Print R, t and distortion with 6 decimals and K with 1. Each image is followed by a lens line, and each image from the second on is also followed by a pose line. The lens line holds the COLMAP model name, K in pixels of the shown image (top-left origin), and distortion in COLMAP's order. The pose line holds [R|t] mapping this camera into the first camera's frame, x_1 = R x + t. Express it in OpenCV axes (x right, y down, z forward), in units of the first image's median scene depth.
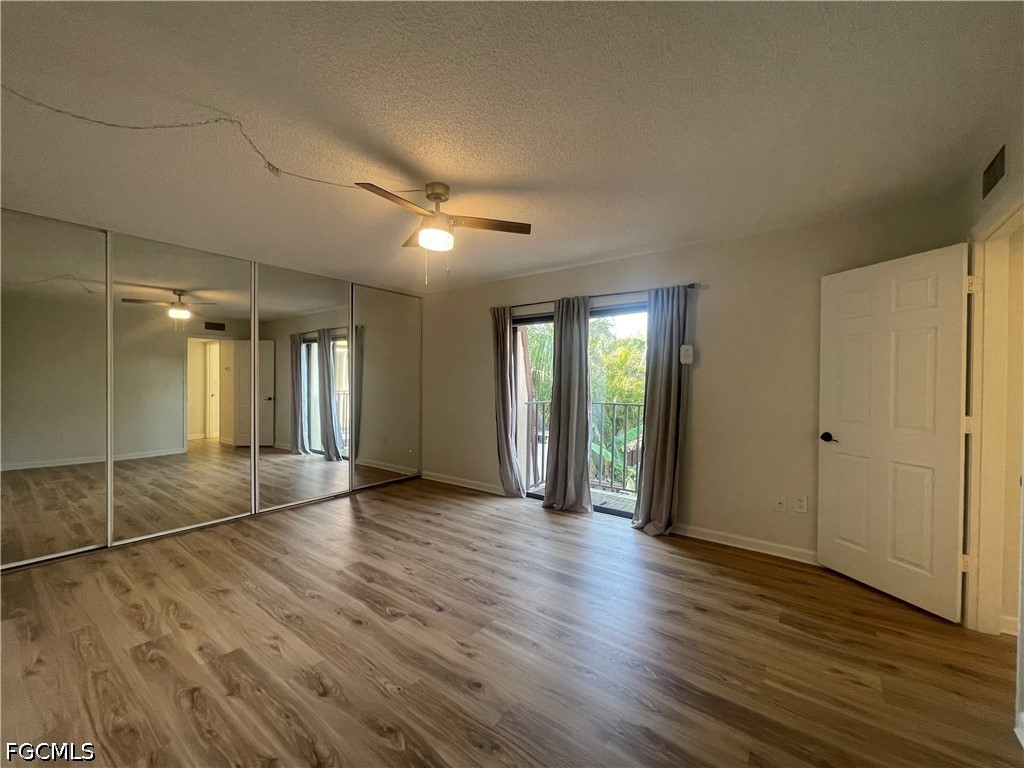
lens RADIAL K [[415.2, 0, 514.8], [0, 415.2, 384.5], [0, 0, 1]] dist [-0.000995, 0.000390]
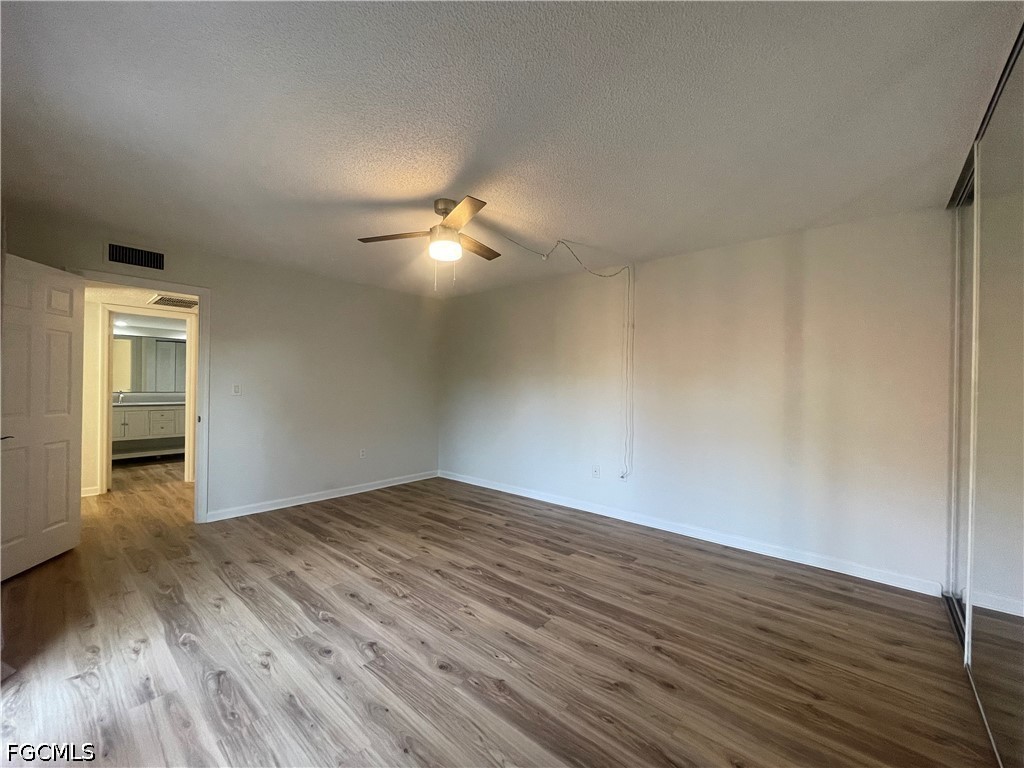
lens RADIAL K [[415.2, 0, 514.8], [0, 415.2, 384.5], [0, 0, 1]] dist [-0.000995, 0.000390]
pose [[-0.997632, -0.021408, 0.065356, -0.448584], [-0.020852, 0.999740, 0.009174, -0.013495], [-0.065536, 0.007790, -0.997820, 2.081256]]
